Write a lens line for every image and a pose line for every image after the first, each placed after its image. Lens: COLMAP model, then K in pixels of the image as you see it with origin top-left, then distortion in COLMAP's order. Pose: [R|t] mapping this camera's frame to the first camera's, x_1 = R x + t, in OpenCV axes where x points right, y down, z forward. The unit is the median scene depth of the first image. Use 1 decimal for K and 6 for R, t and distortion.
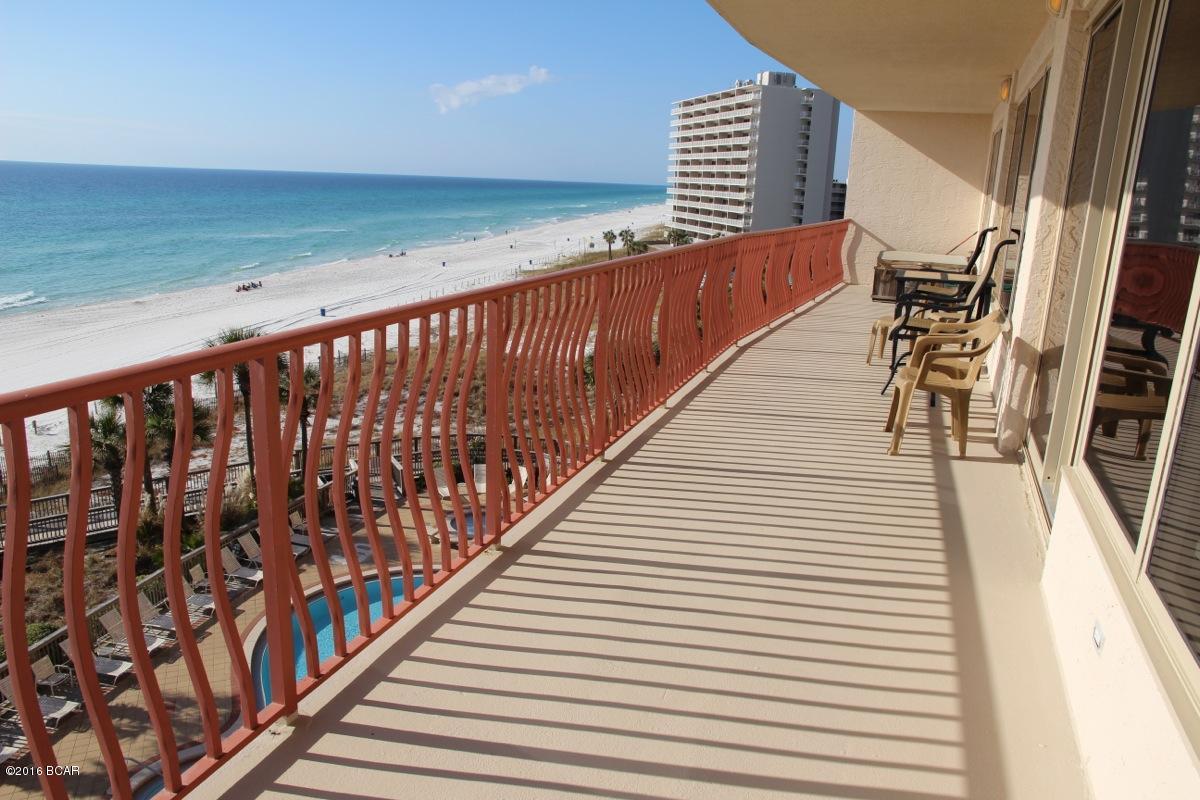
lens RADIAL K [[841.5, 0, 618.7], [0, 841.5, 398.9], [0, 0, 1]] dist [-0.110209, 0.089751]
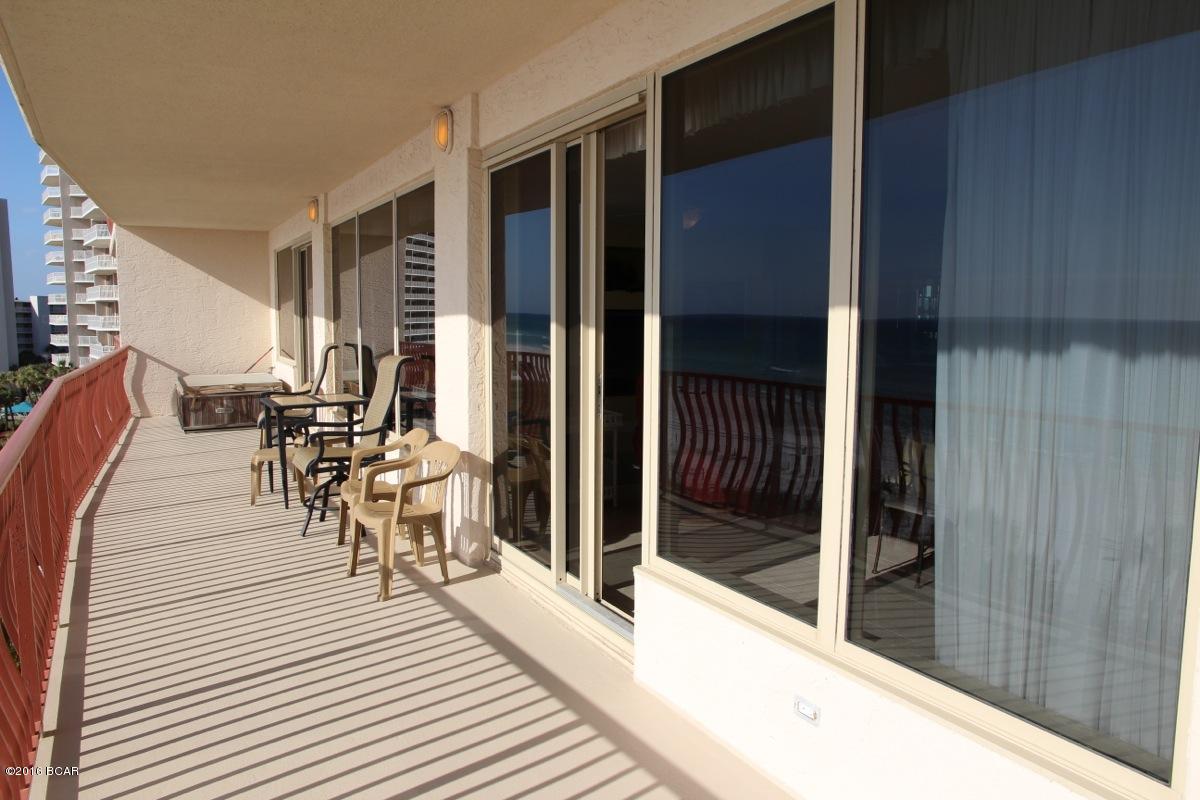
lens RADIAL K [[841.5, 0, 618.7], [0, 841.5, 398.9], [0, 0, 1]] dist [-0.110209, 0.089751]
pose [[0.635123, -0.119218, 0.763155, -0.178058], [0.216659, 0.975850, -0.027866, -0.067602], [-0.741402, 0.183043, 0.645614, 0.173466]]
